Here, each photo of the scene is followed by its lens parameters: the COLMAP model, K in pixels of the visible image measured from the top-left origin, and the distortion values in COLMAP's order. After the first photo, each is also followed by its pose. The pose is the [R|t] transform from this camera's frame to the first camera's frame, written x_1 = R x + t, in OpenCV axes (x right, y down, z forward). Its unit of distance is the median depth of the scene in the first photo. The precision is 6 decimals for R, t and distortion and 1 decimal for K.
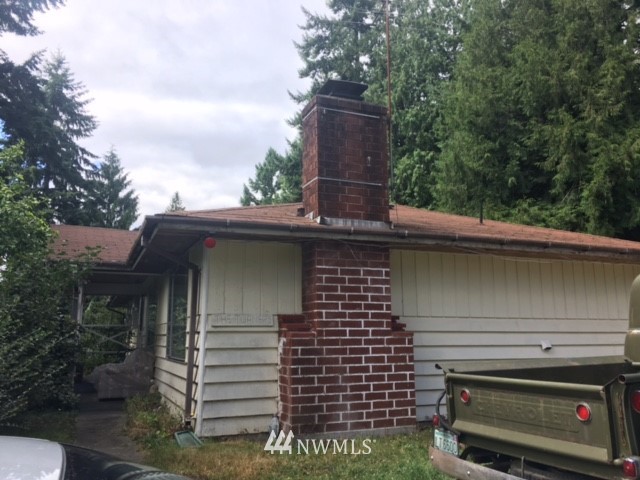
lens RADIAL K [[539.2, 0, 319.2], [0, 539.2, 238.2], [0, 0, 1]] dist [0.014851, 0.002786]
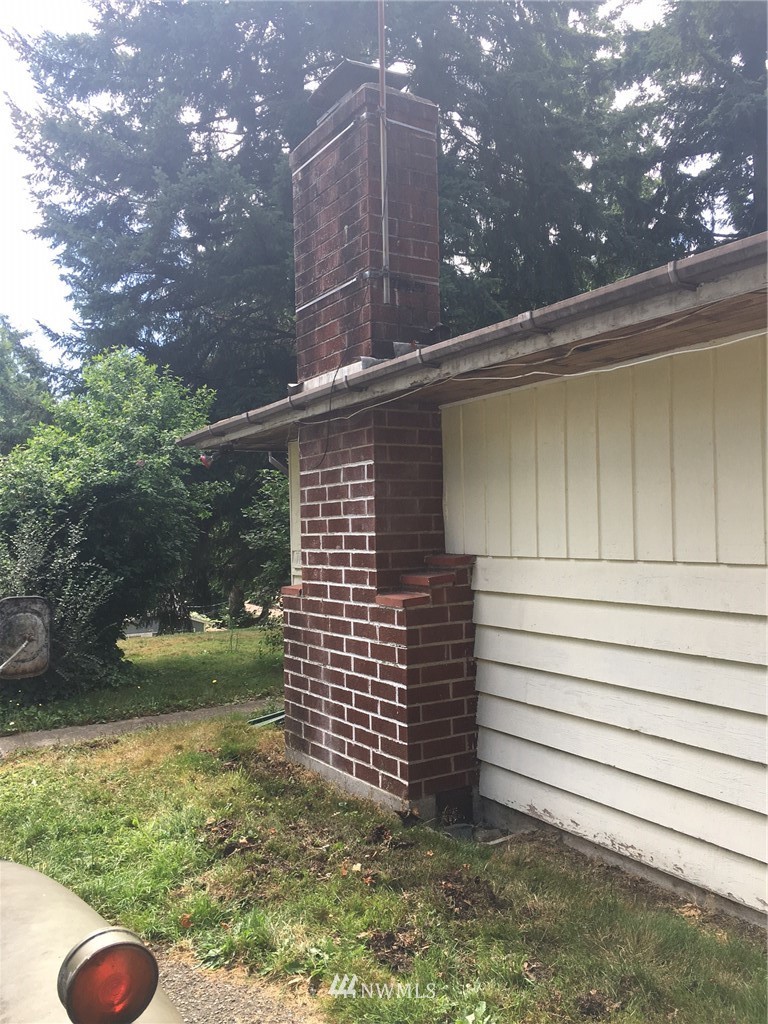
lens RADIAL K [[862.8, 0, 384.7], [0, 862.8, 514.9], [0, 0, 1]] dist [0.014851, 0.002786]
pose [[0.159216, -0.013690, -0.987149, 0.896374], [0.201933, 0.979215, 0.018989, 0.094810], [0.966371, -0.202361, 0.158671, 0.921649]]
